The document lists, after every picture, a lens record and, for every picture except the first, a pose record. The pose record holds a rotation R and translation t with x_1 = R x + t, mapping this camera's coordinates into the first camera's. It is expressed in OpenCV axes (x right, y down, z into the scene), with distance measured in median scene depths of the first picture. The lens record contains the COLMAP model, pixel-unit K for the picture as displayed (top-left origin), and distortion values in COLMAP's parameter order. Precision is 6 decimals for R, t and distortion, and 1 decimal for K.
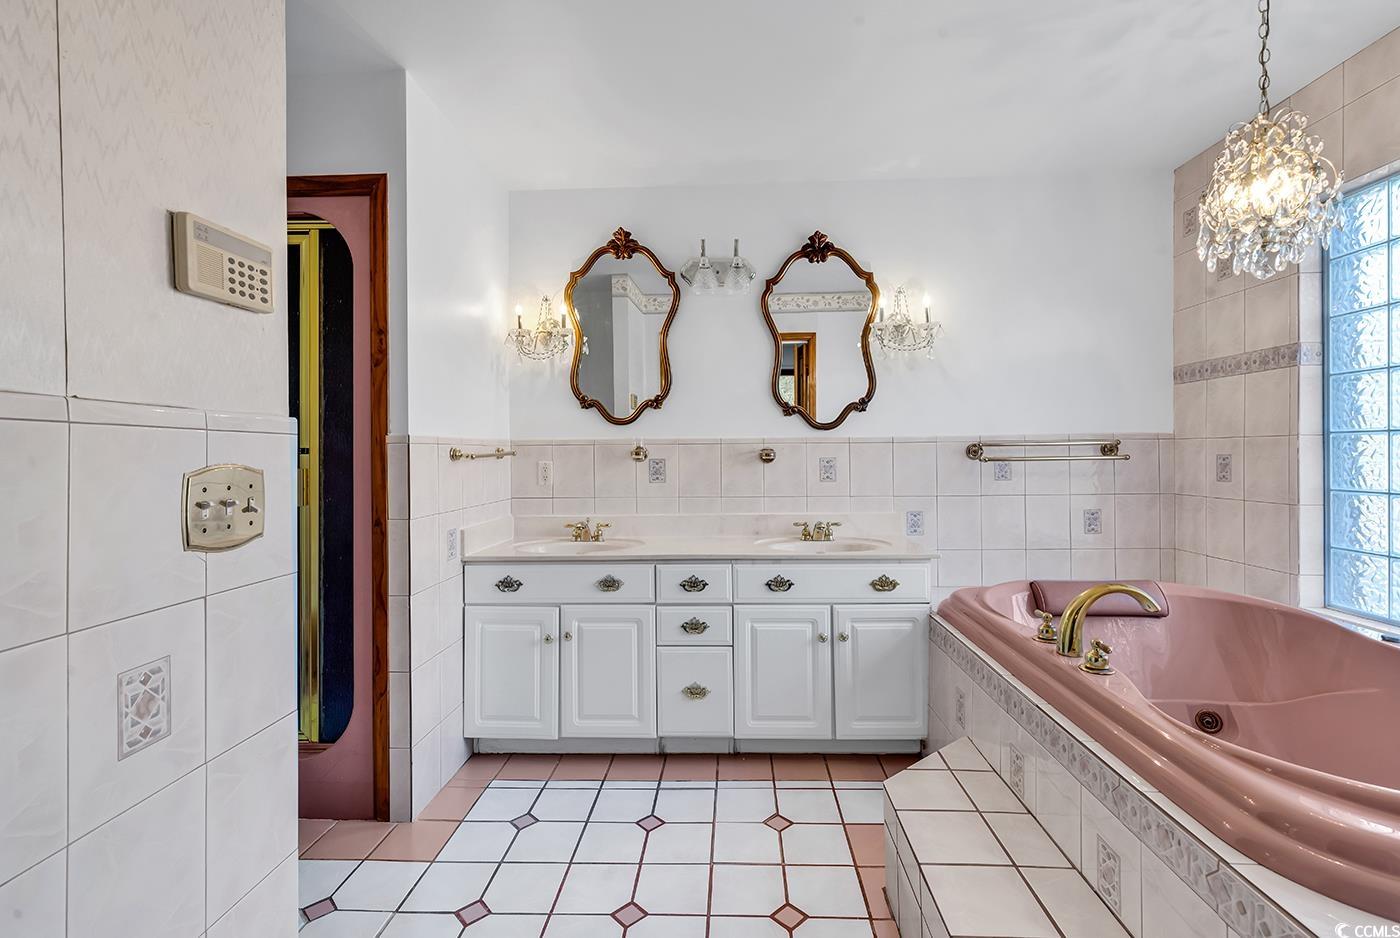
lens RADIAL K [[623.0, 0, 702.0], [0, 623.0, 454.9], [0, 0, 1]] dist [0.001930, -0.000007]
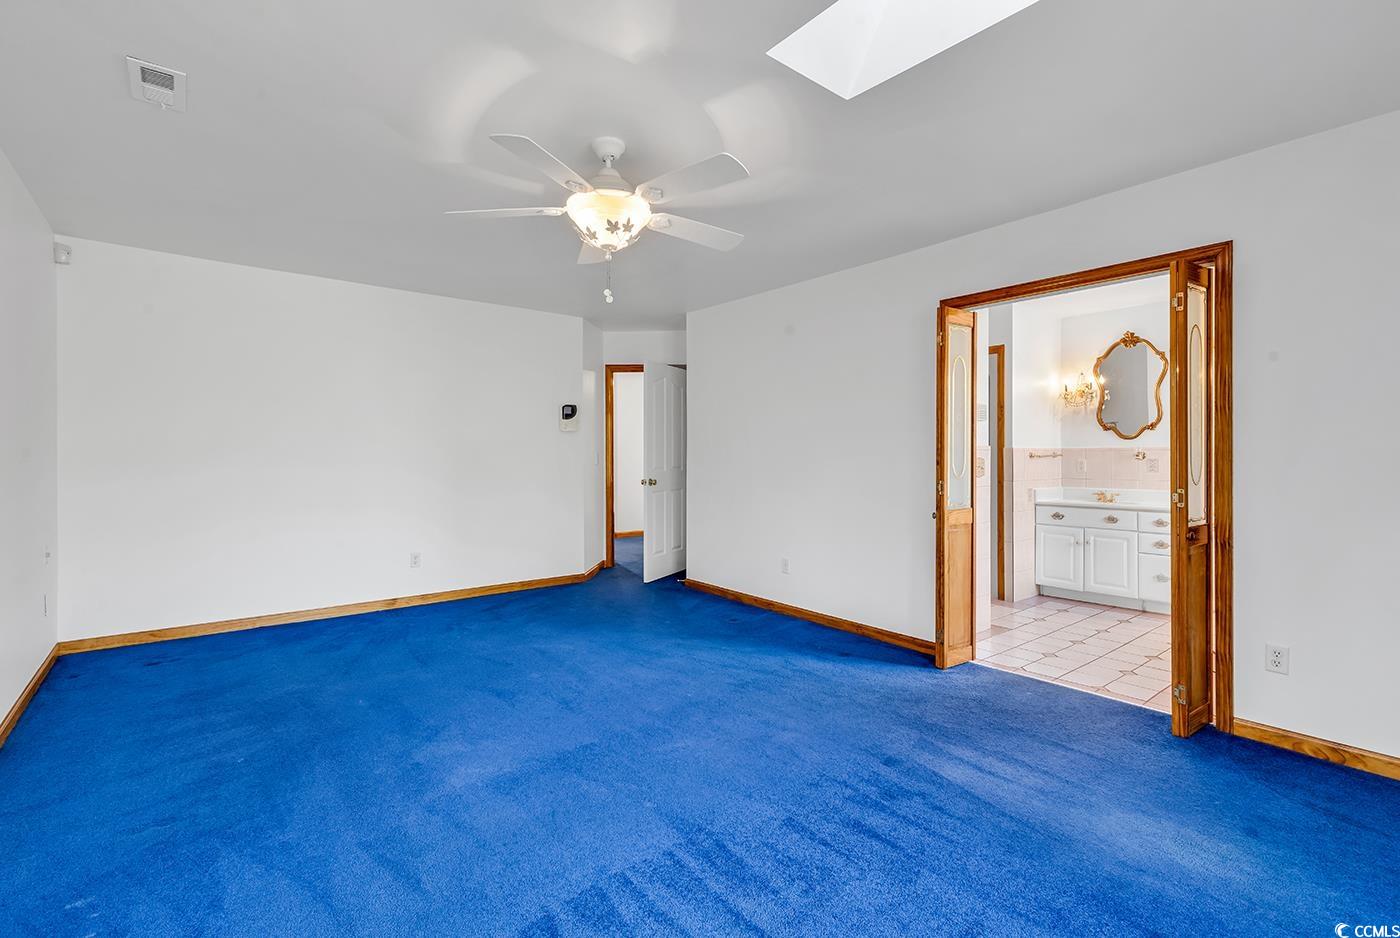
lens RADIAL K [[623.0, 0, 702.0], [0, 623.0, 454.9], [0, 0, 1]] dist [0.001930, -0.000007]
pose [[0.661035, 0.005317, -0.750336, 0.431015], [-0.003150, 0.999986, 0.004310, -0.008059], [0.750348, -0.000485, 0.661043, -1.178175]]
